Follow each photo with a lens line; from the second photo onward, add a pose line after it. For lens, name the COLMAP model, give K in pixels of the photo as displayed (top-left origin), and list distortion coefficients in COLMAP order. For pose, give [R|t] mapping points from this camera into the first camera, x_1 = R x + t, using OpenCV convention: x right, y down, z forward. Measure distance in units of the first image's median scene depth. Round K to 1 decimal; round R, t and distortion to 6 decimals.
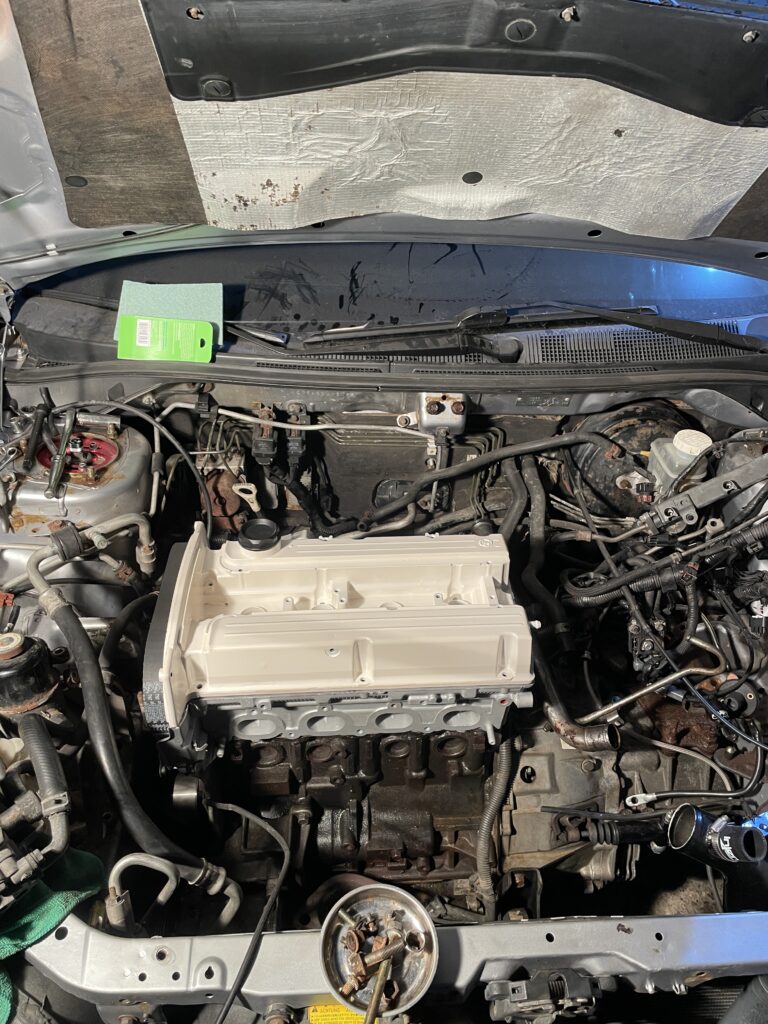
lens RADIAL K [[780.8, 0, 384.0], [0, 780.8, 512.0], [0, 0, 1]] dist [0.073148, -0.115053]
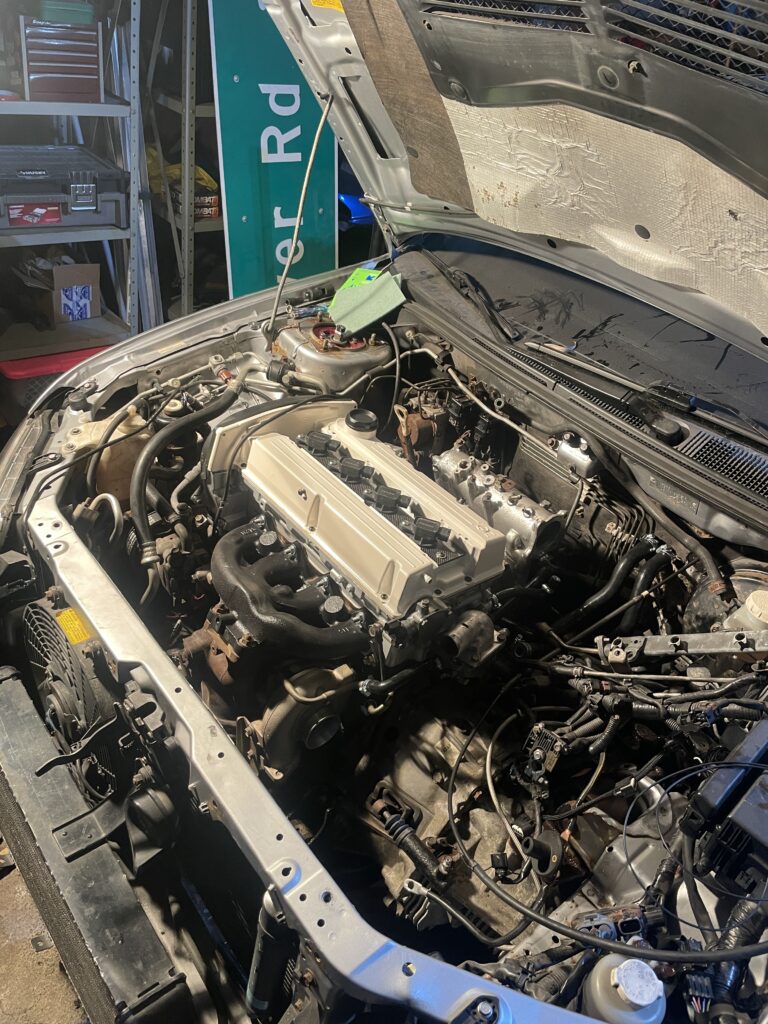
lens RADIAL K [[780.8, 0, 384.0], [0, 780.8, 512.0], [0, 0, 1]] dist [0.073148, -0.115053]
pose [[0.590772, 0.509575, -0.625558, 0.752817], [-0.597237, 0.797484, 0.085599, 0.005959], [0.542491, 0.323037, 0.775468, 0.079720]]
